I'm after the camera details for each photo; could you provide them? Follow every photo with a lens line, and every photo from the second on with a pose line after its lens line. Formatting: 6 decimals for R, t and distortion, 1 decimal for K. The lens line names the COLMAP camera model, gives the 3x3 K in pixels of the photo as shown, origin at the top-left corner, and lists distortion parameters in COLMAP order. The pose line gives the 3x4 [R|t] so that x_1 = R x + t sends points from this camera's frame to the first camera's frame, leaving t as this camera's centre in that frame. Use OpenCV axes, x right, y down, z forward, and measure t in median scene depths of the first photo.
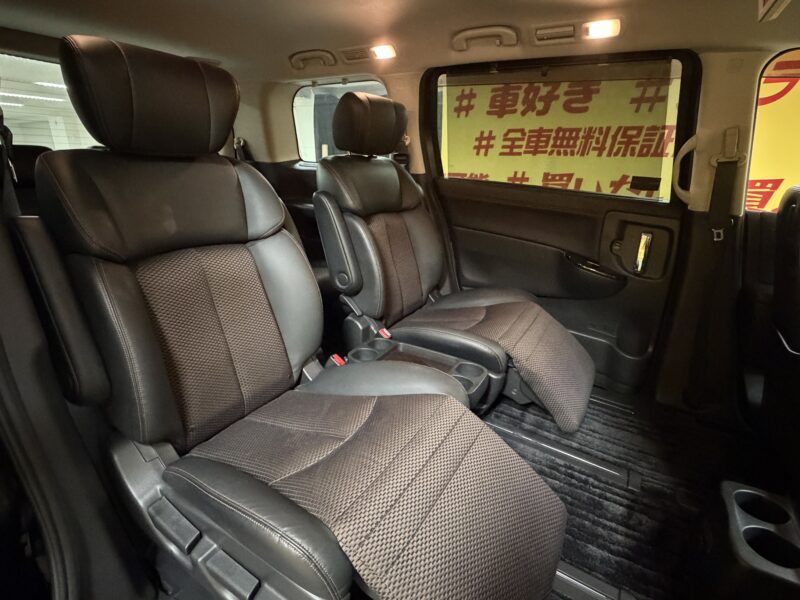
lens RADIAL K [[411.1, 0, 388.7], [0, 411.1, 289.0], [0, 0, 1]] dist [0.001420, -0.000380]
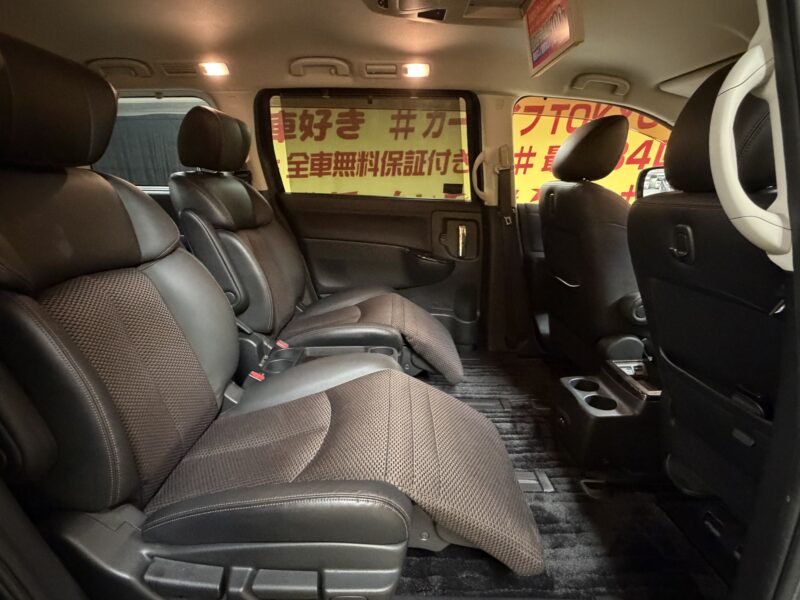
lens RADIAL K [[401.4, 0, 417.4], [0, 401.4, 279.2], [0, 0, 1]] dist [-0.002293, -0.000276]
pose [[0.847738, -0.156243, 0.506880, -0.170381], [0.189525, 0.981771, -0.014347, 0.024093], [-0.495399, 0.108229, 0.861897, -0.012942]]
